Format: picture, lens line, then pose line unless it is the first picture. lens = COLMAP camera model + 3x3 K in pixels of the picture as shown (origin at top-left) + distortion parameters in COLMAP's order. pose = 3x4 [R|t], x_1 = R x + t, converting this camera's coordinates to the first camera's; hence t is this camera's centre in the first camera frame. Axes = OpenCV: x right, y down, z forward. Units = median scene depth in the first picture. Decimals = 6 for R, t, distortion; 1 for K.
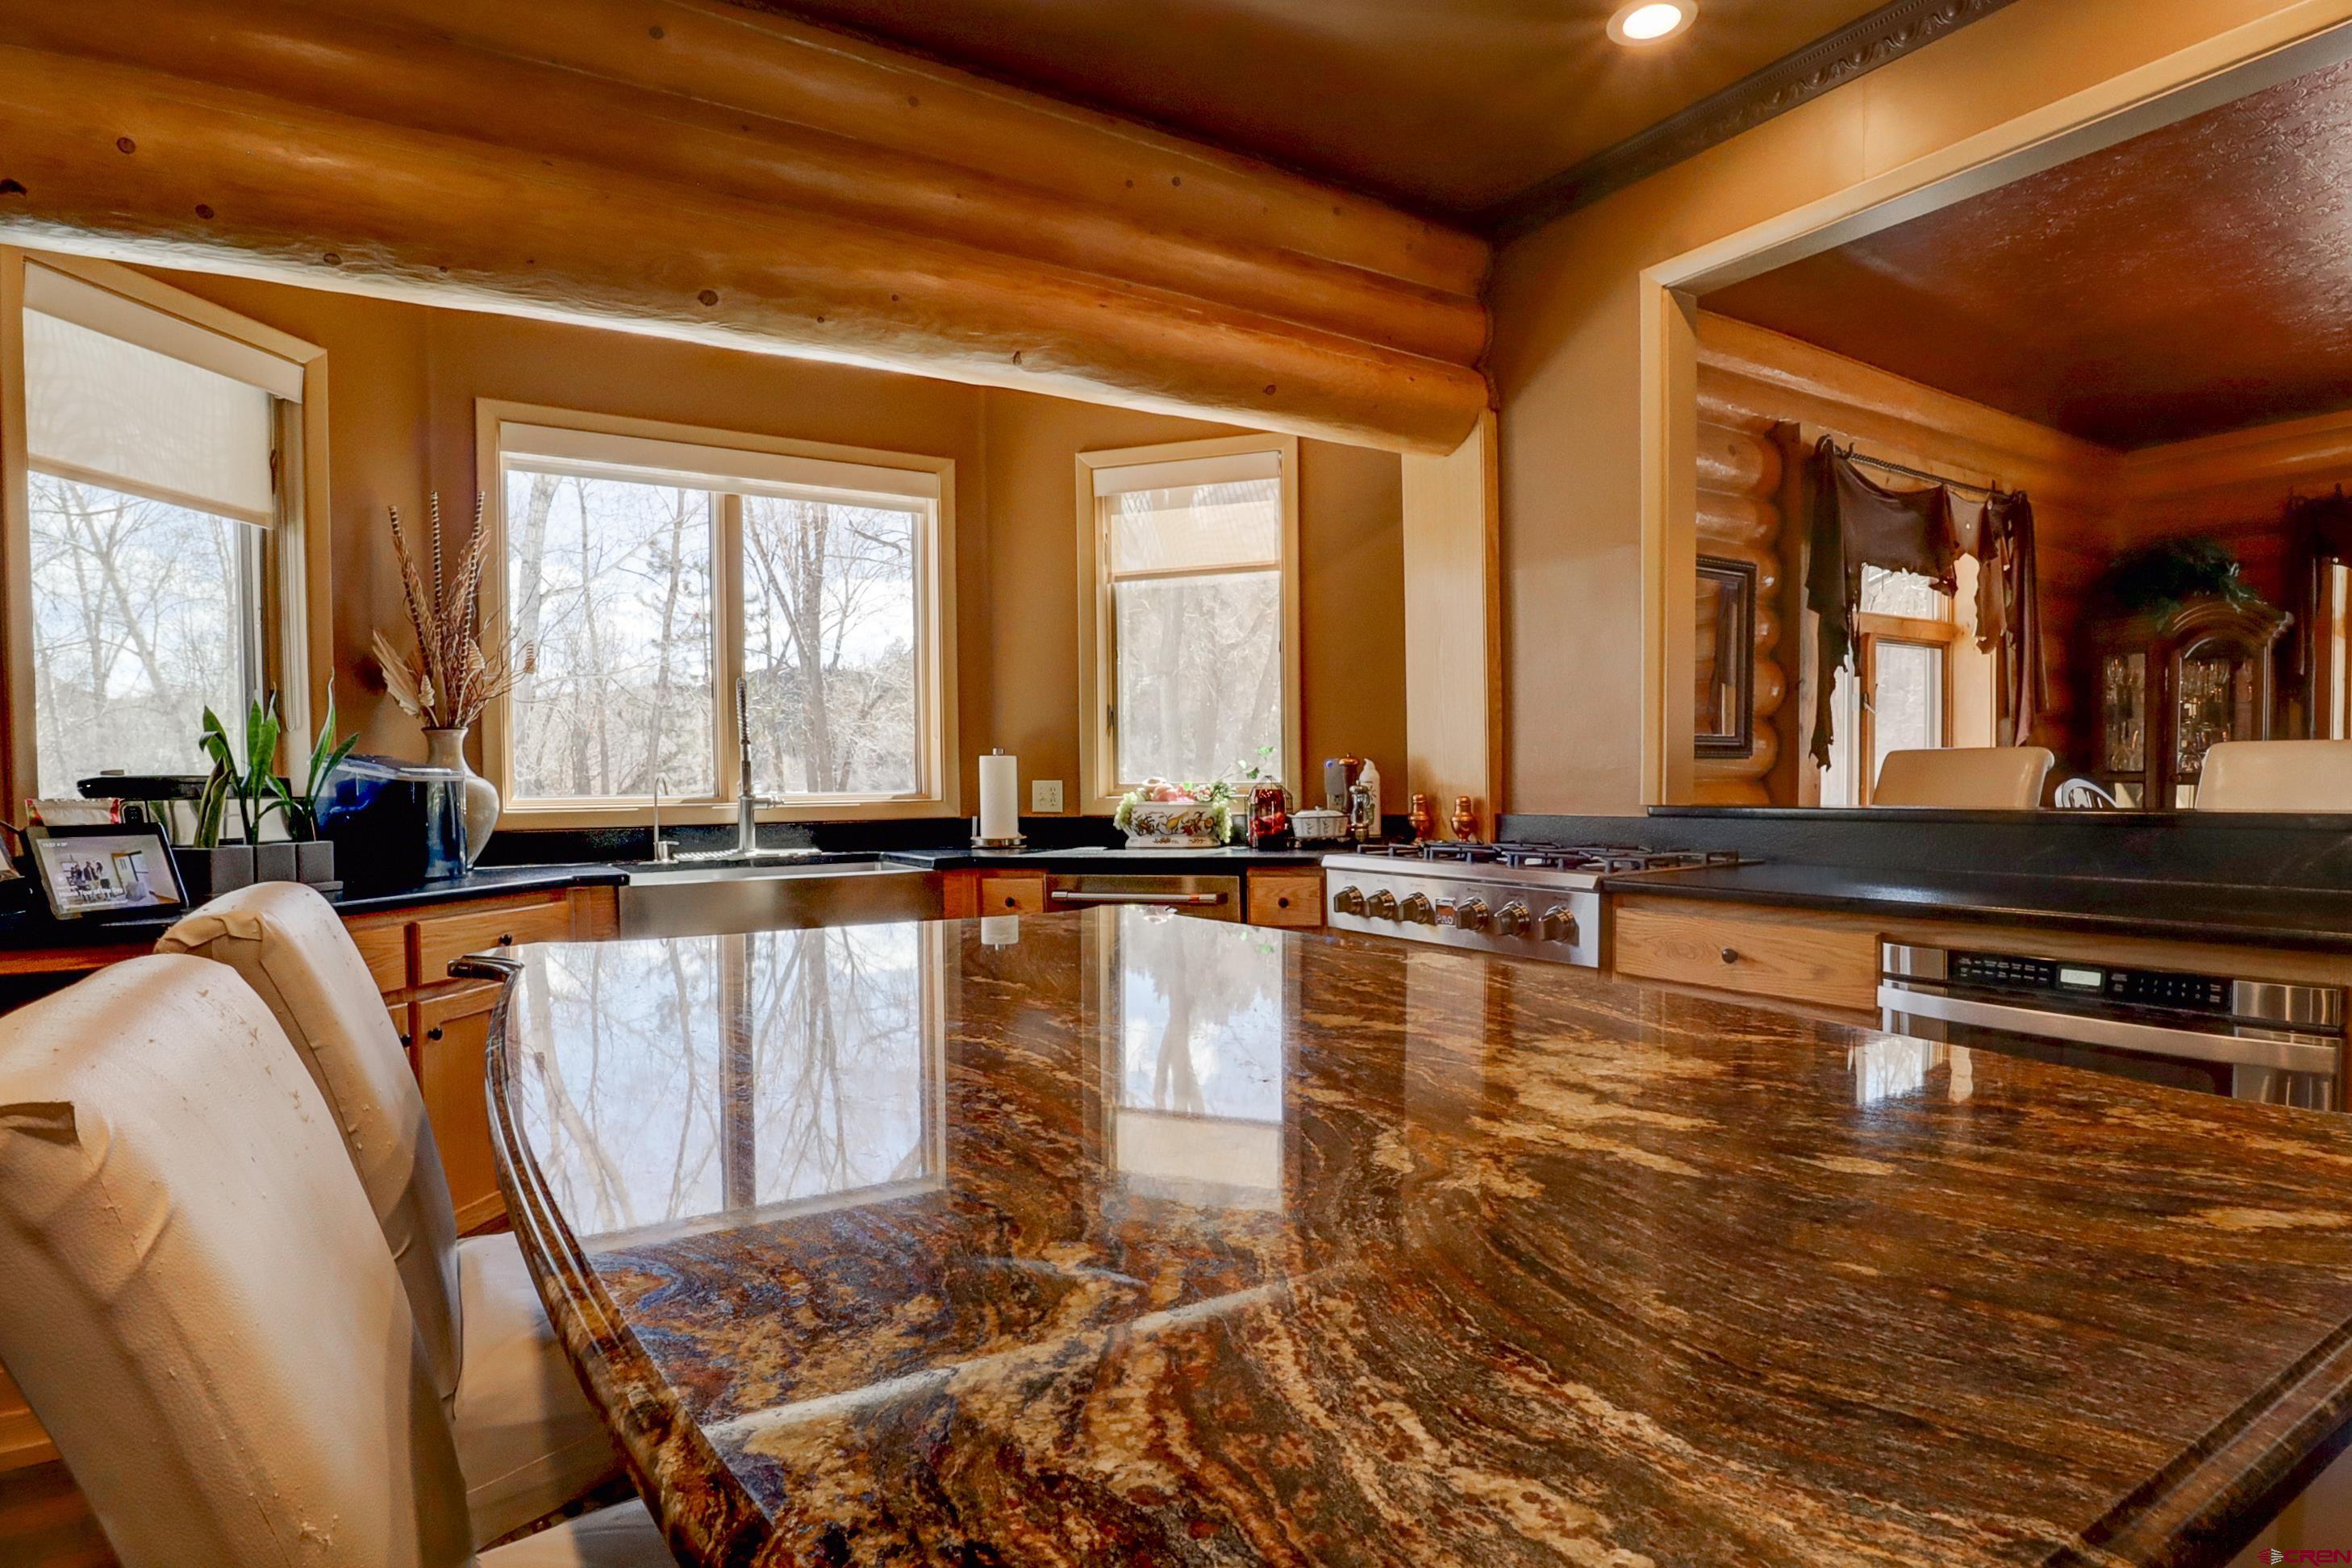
lens RADIAL K [[1205.2, 0, 1177.4], [0, 1205.2, 778.4], [0, 0, 1]] dist [-0.019280, 0.000733]
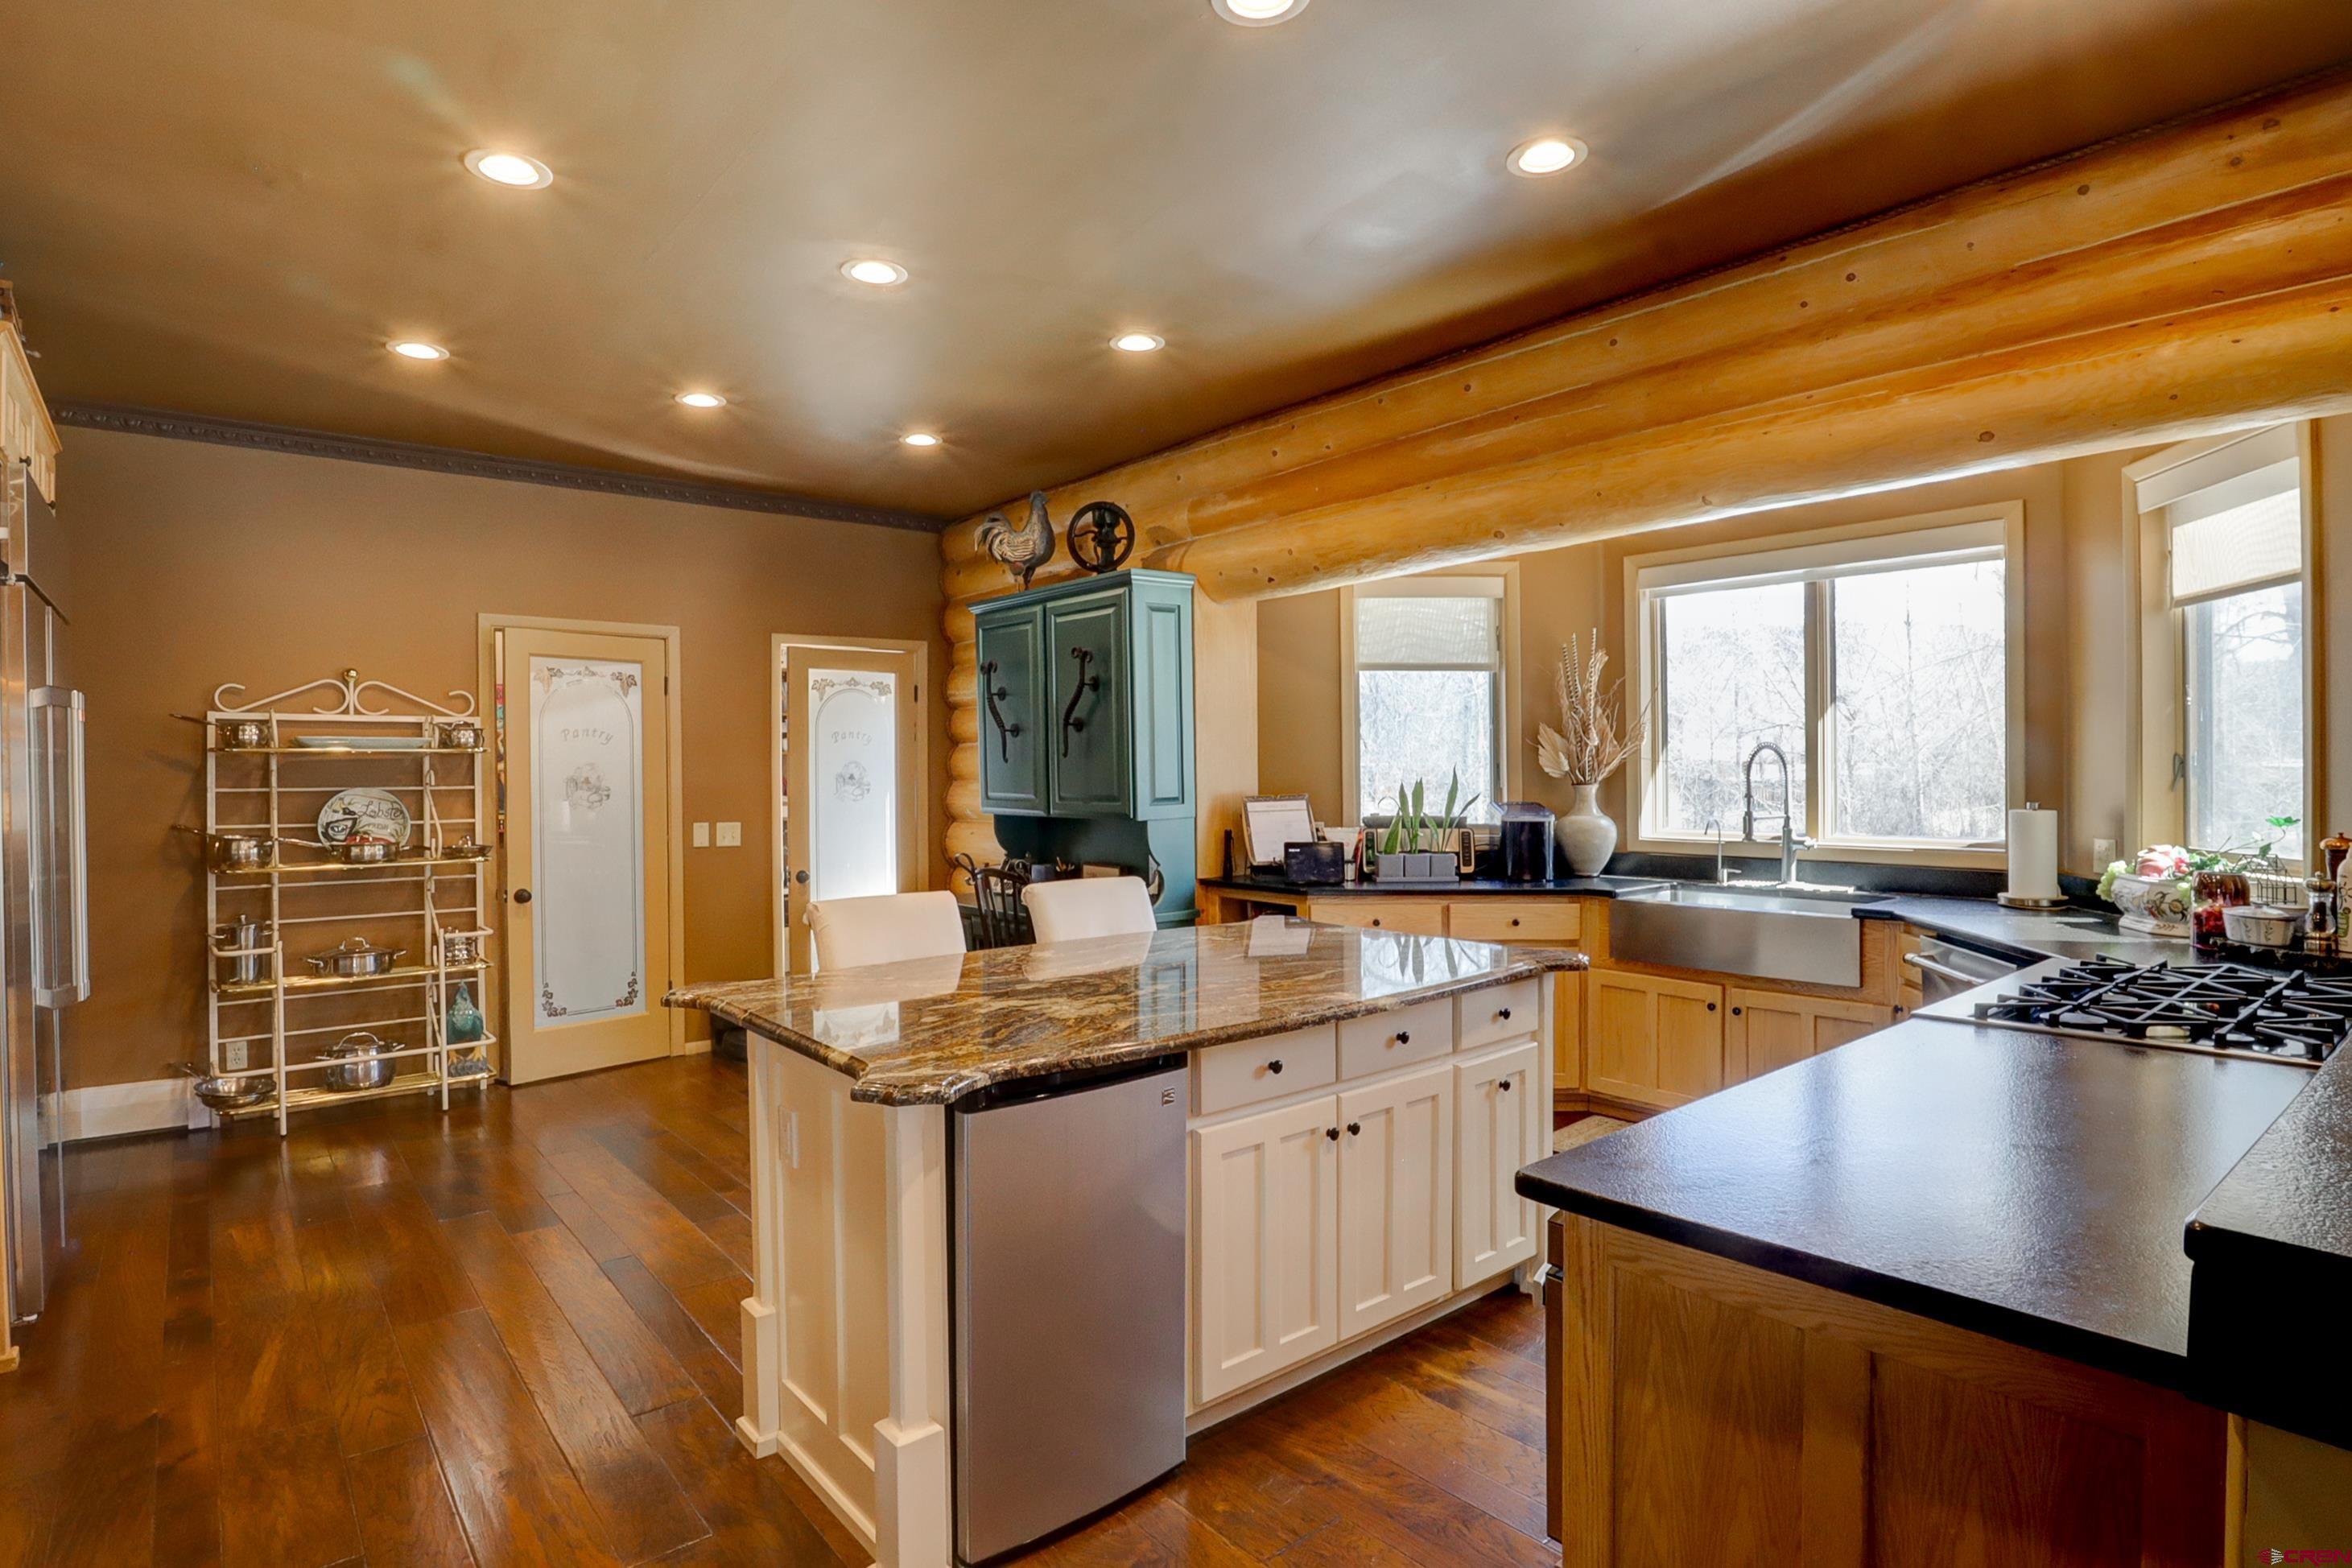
lens RADIAL K [[1205.2, 0, 1177.2], [0, 1205.2, 776.4], [0, 0, 1]] dist [-0.019280, 0.000733]
pose [[0.128184, 0.018422, -0.991579, 0.765272], [0.007569, 0.999780, 0.019553, -0.075752], [0.991721, -0.010011, 0.128017, 0.234567]]
